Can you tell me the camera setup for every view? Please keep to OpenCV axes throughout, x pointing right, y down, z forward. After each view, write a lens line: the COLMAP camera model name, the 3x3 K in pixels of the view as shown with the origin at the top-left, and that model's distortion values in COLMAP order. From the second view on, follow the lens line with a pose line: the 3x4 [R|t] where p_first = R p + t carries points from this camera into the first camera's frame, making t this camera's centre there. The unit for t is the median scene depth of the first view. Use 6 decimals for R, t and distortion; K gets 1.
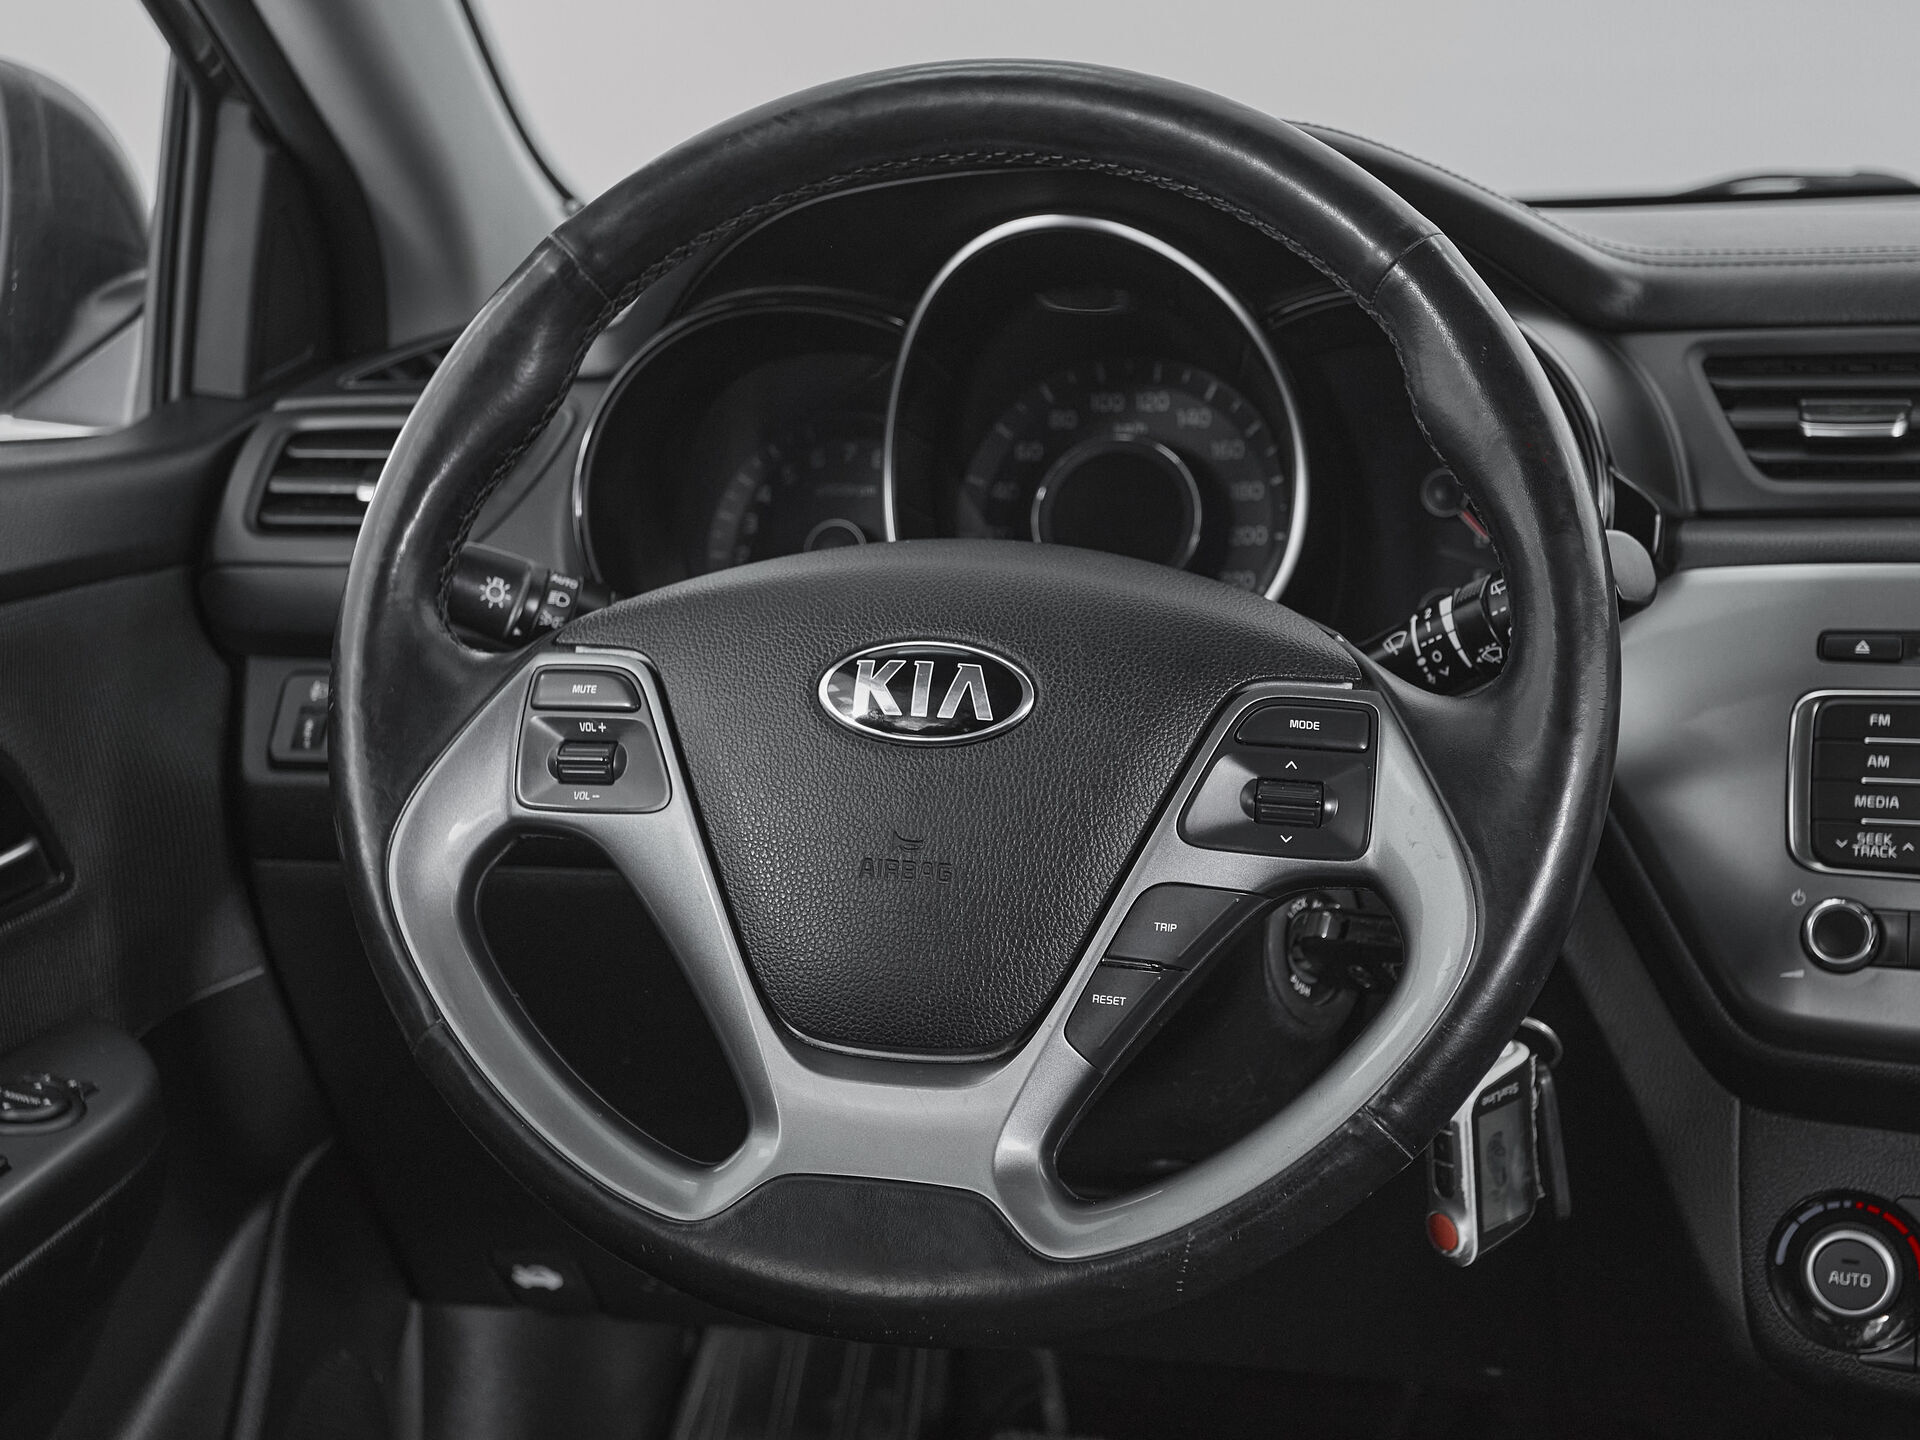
lens RADIAL K [[2773.4, 0, 925.4], [0, 2773.4, 655.9], [0, 0, 1]] dist [-0.000512, 0.087017]
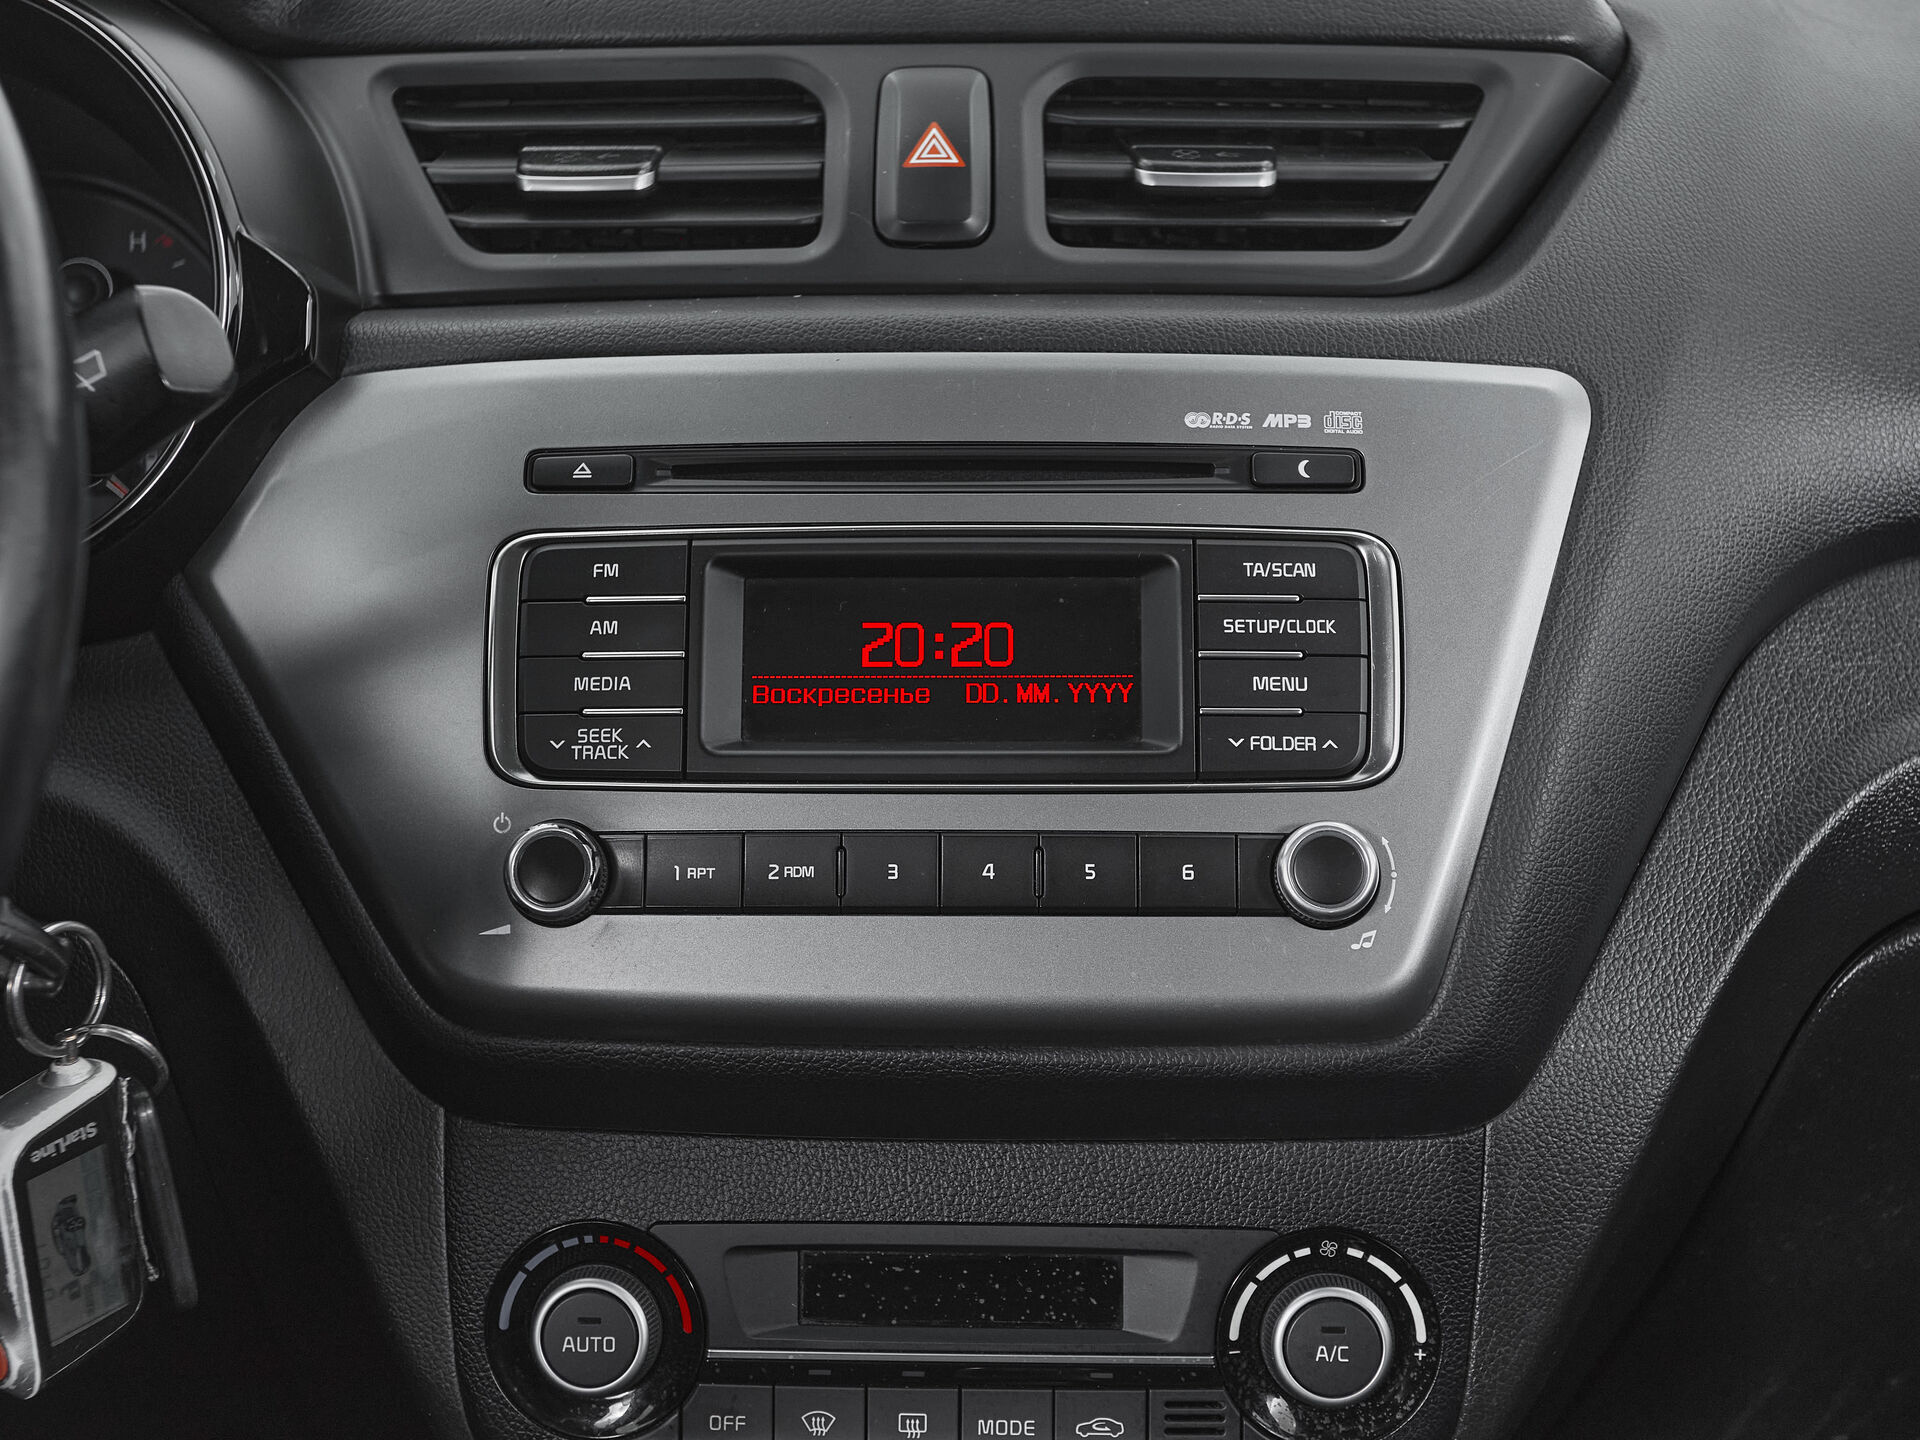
lens RADIAL K [[2631.7, 0, 912.3], [0, 2631.7, 717.1], [0, 0, 1]] dist [0.021148, 0.069100]
pose [[0.946908, -0.048277, 0.317859, 0.203041], [0.034149, 0.998172, 0.049872, 0.030139], [-0.319685, -0.036369, 0.946826, 0.331383]]
